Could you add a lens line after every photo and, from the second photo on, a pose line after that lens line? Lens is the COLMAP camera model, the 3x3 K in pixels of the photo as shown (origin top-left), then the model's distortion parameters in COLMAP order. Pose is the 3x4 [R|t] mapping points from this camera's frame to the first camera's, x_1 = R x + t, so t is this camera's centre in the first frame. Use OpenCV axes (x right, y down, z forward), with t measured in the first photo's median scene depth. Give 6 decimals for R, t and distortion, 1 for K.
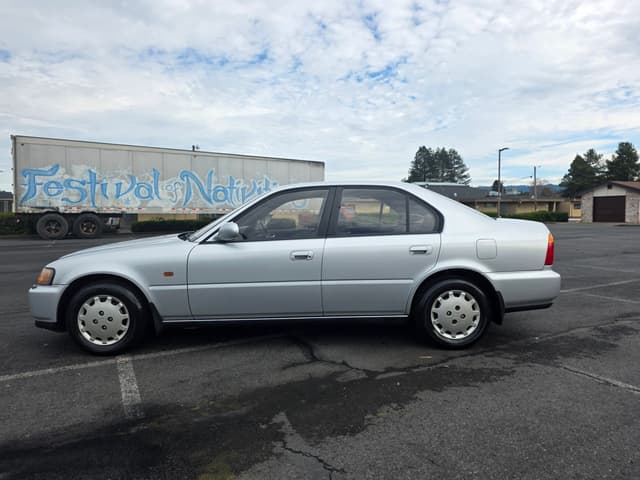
lens RADIAL K [[441.3, 0, 324.3], [0, 441.3, 236.2], [0, 0, 1]] dist [0.072067, -0.071766]
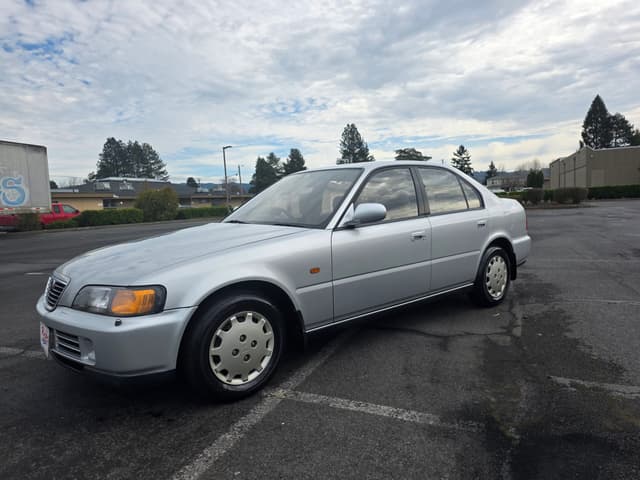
lens RADIAL K [[432.5, 0, 336.0], [0, 432.5, 240.3], [0, 0, 1]] dist [0.068510, -0.054039]
pose [[0.760475, -0.076735, 0.644817, -0.141619], [0.065346, 0.996996, 0.041578, 0.000310], [-0.646071, 0.010517, 0.763205, 0.067772]]
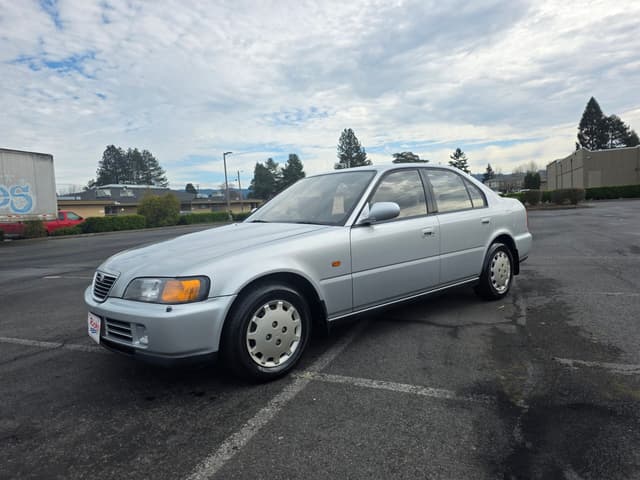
lens RADIAL K [[431.6, 0, 334.1], [0, 431.6, 237.3], [0, 0, 1]] dist [0.076307, -0.062716]
pose [[0.759954, -0.075604, 0.645565, -0.155213], [0.077815, 0.996651, 0.025117, 0.002107], [-0.645302, 0.031147, 0.763292, 0.062932]]
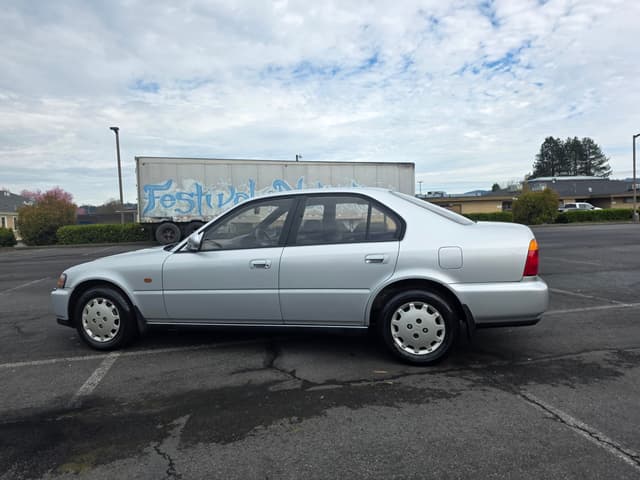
lens RADIAL K [[440.5, 0, 314.4], [0, 440.5, 237.8], [0, 0, 1]] dist [0.065158, -0.064121]
pose [[0.961095, -0.012379, -0.275941, 0.061912], [0.011587, 0.999923, -0.004501, -0.002014], [0.275975, 0.001129, 0.961164, 0.008729]]
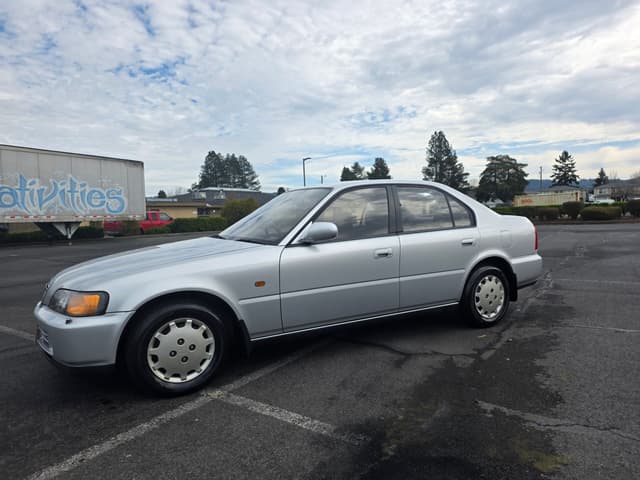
lens RADIAL K [[435.9, 0, 336.5], [0, 435.9, 240.6], [0, 0, 1]] dist [0.068333, -0.060325]
pose [[0.873753, -0.044915, 0.484292, -0.109088], [0.045482, 0.998909, 0.010585, -0.000140], [-0.484239, 0.012778, 0.874843, 0.032911]]
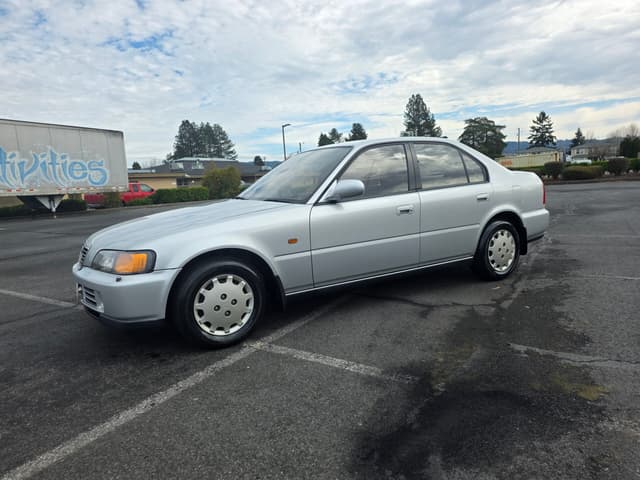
lens RADIAL K [[437.1, 0, 322.1], [0, 437.1, 233.3], [0, 0, 1]] dist [0.070180, -0.064051]
pose [[0.863228, -0.096170, 0.495569, -0.127161], [0.072363, 0.995121, 0.067063, 0.002738], [-0.499600, -0.022030, 0.865976, 0.037753]]
